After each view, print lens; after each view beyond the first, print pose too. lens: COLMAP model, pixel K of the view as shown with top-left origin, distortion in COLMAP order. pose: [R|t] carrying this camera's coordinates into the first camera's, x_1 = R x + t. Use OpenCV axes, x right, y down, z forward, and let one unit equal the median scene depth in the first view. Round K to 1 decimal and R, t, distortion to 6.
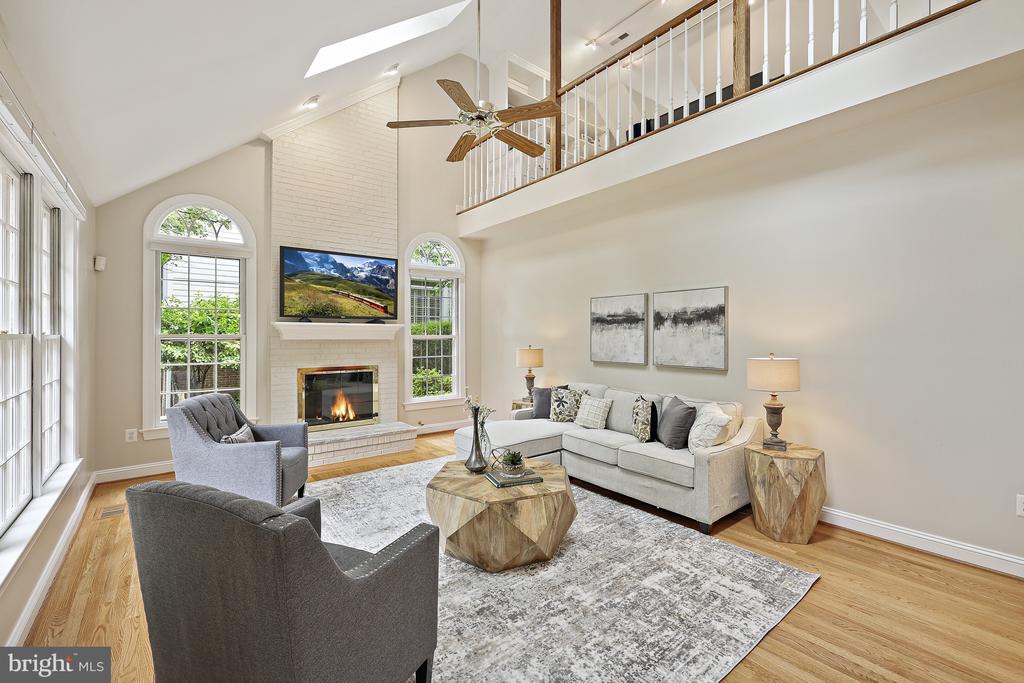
lens RADIAL K [[435.3, 0, 507.0], [0, 435.3, 336.2], [0, 0, 1]] dist [-0.001609, -0.000007]
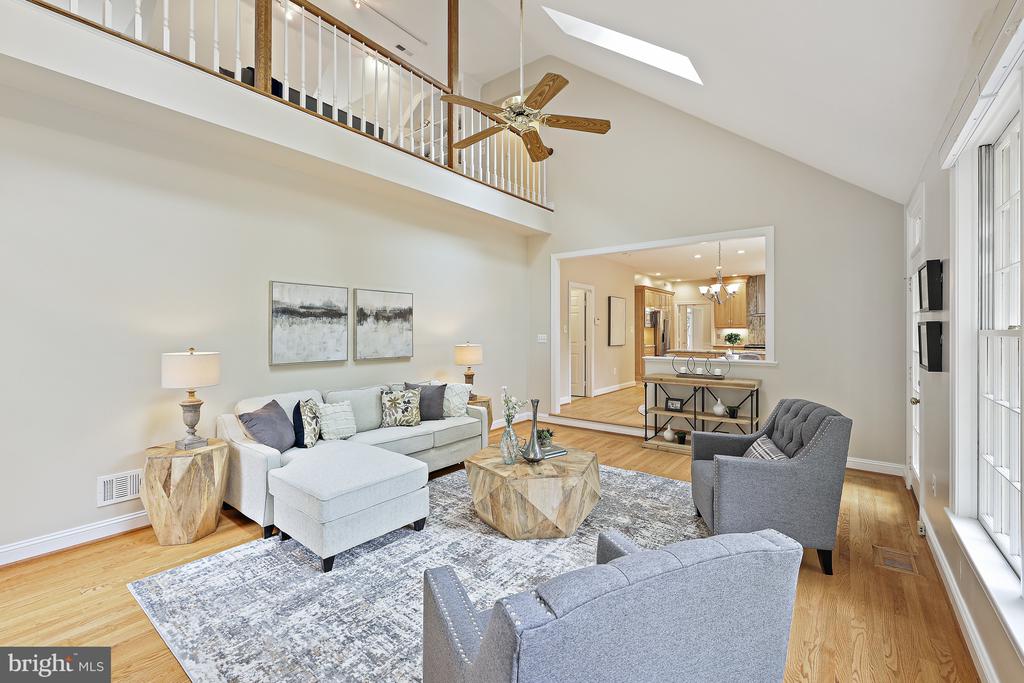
lens RADIAL K [[435.3, 0, 504.0], [0, 435.3, 334.6], [0, 0, 1]] dist [-0.001609, -0.000007]
pose [[-0.233481, -0.004905, 0.972349, -0.736863], [0.003948, 0.999974, 0.005993, 0.002432], [-0.972353, 0.005238, -0.233456, 0.912713]]
